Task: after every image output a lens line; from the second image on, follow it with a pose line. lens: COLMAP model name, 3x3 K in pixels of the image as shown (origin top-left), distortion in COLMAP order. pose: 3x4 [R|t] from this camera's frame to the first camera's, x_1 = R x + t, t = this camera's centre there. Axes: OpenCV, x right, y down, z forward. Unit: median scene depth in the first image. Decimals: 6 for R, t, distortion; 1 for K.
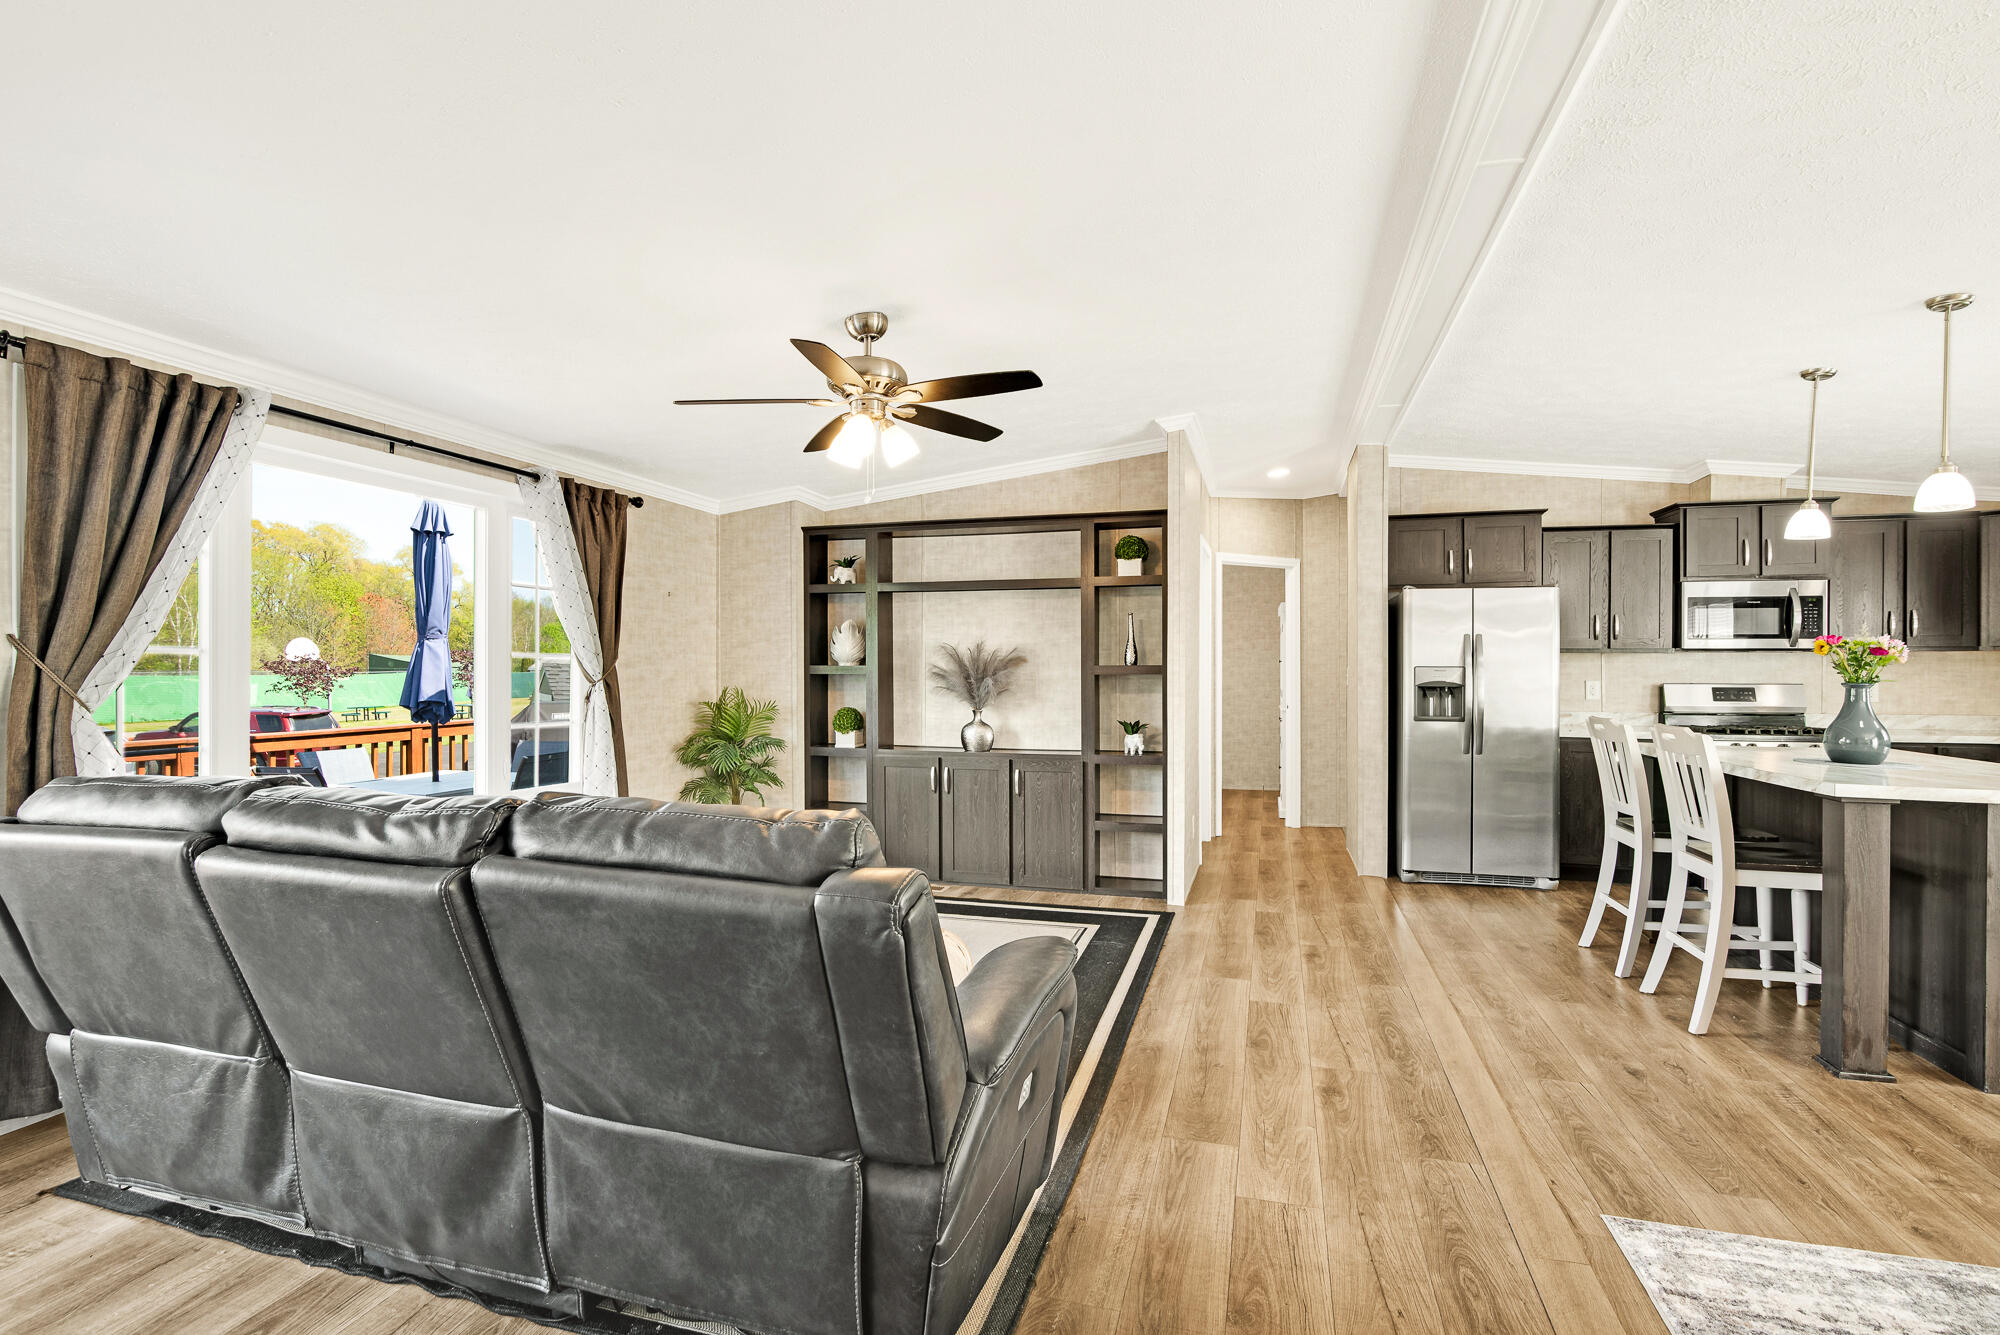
lens RADIAL K [[929.4, 0, 991.6], [0, 929.4, 668.3], [0, 0, 1]] dist [-0.019950, 0.001239]
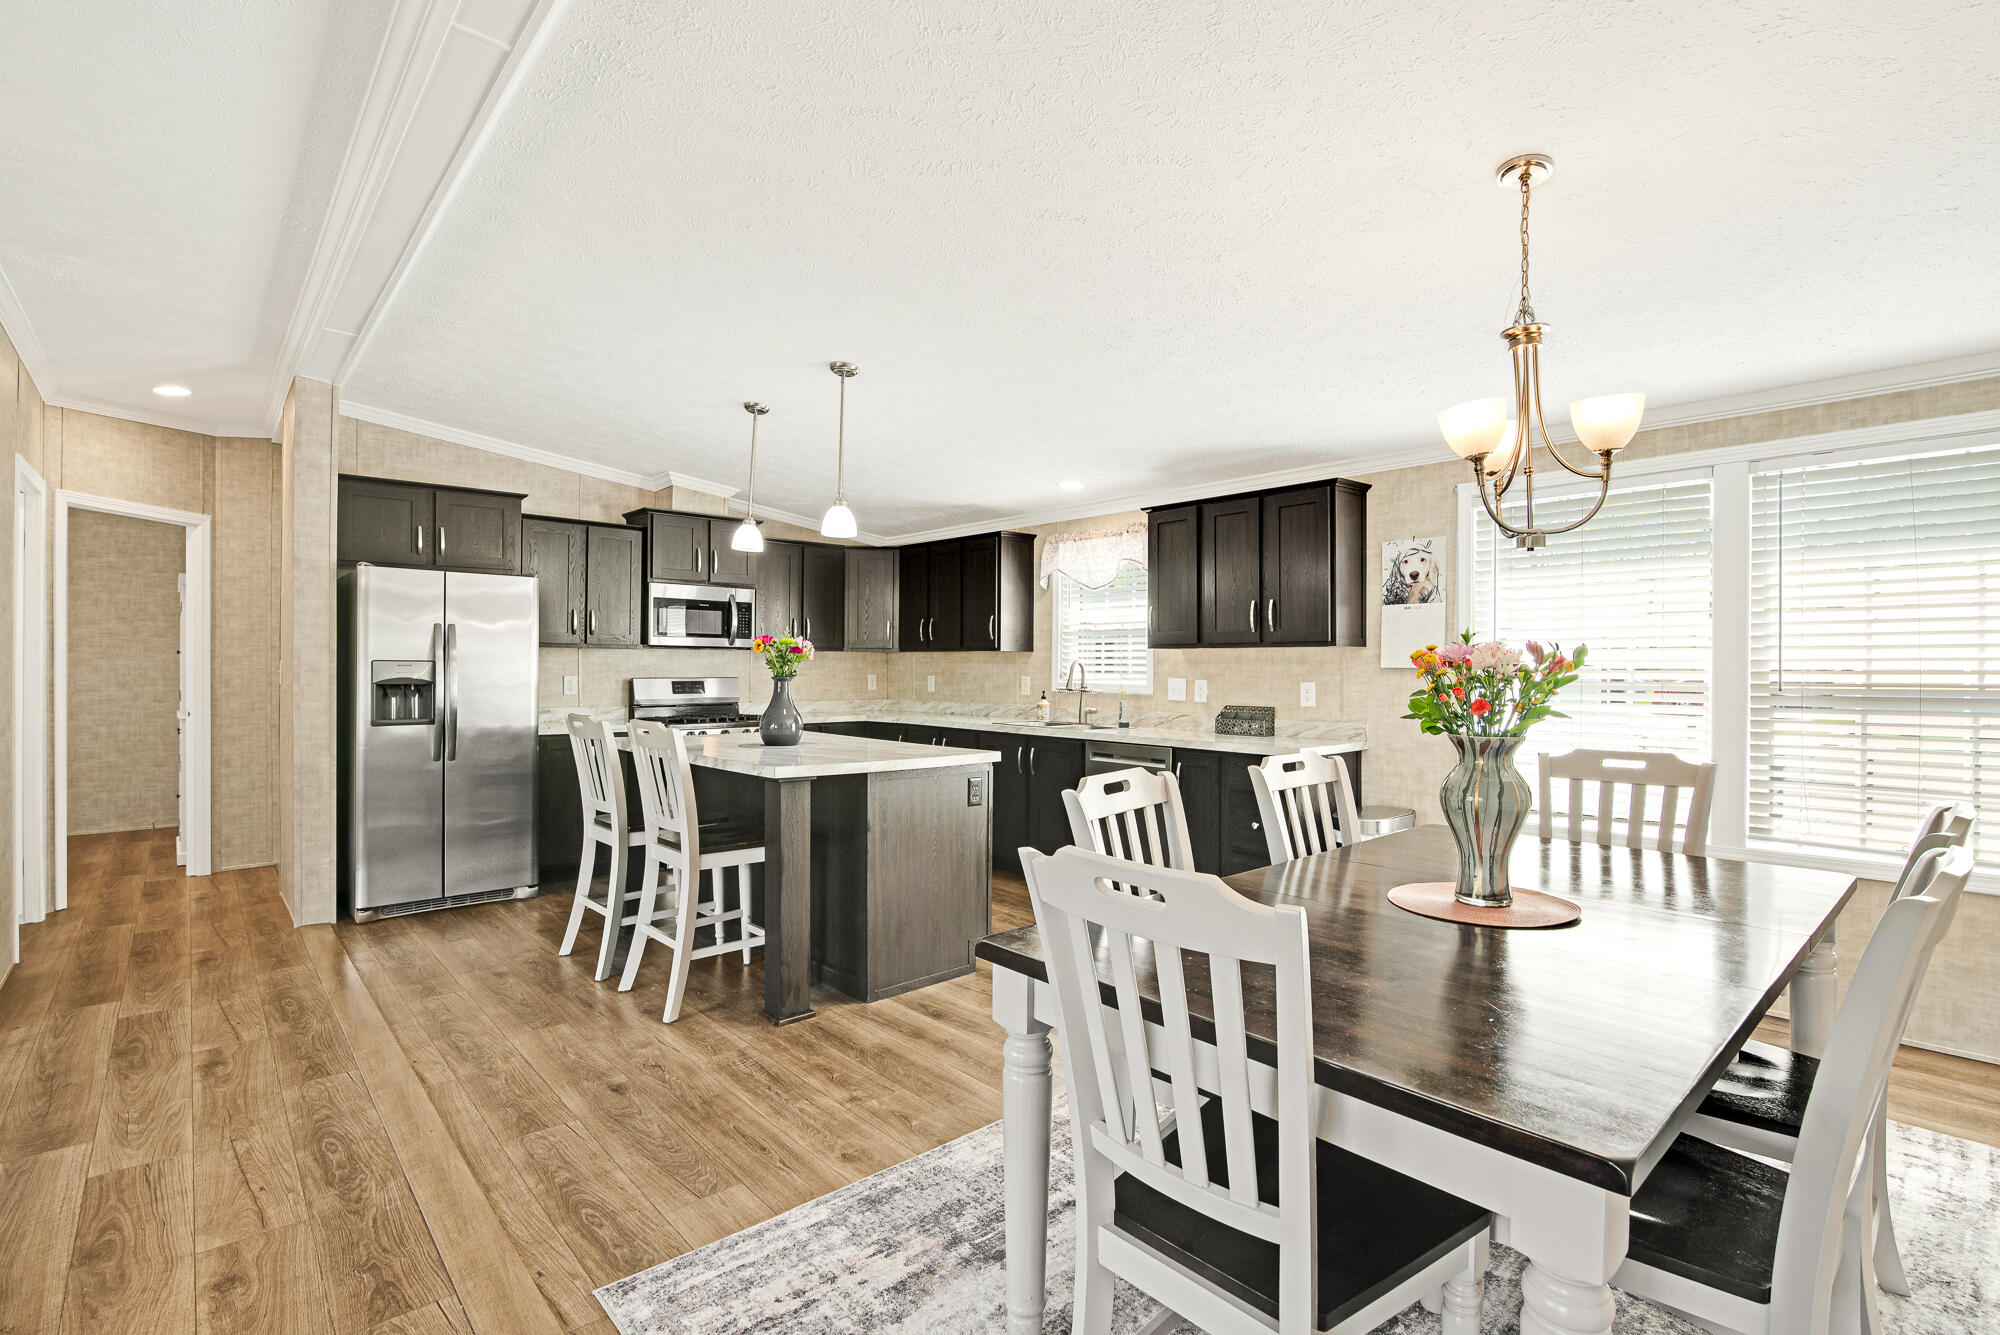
lens RADIAL K [[929.4, 0, 991.6], [0, 929.4, 668.3], [0, 0, 1]] dist [-0.019950, 0.001239]
pose [[0.532512, -0.000254, 0.846422, 0.072749], [-0.004586, 0.999984, 0.003185, 0.000073], [-0.846410, -0.005578, 0.532503, 0.122839]]
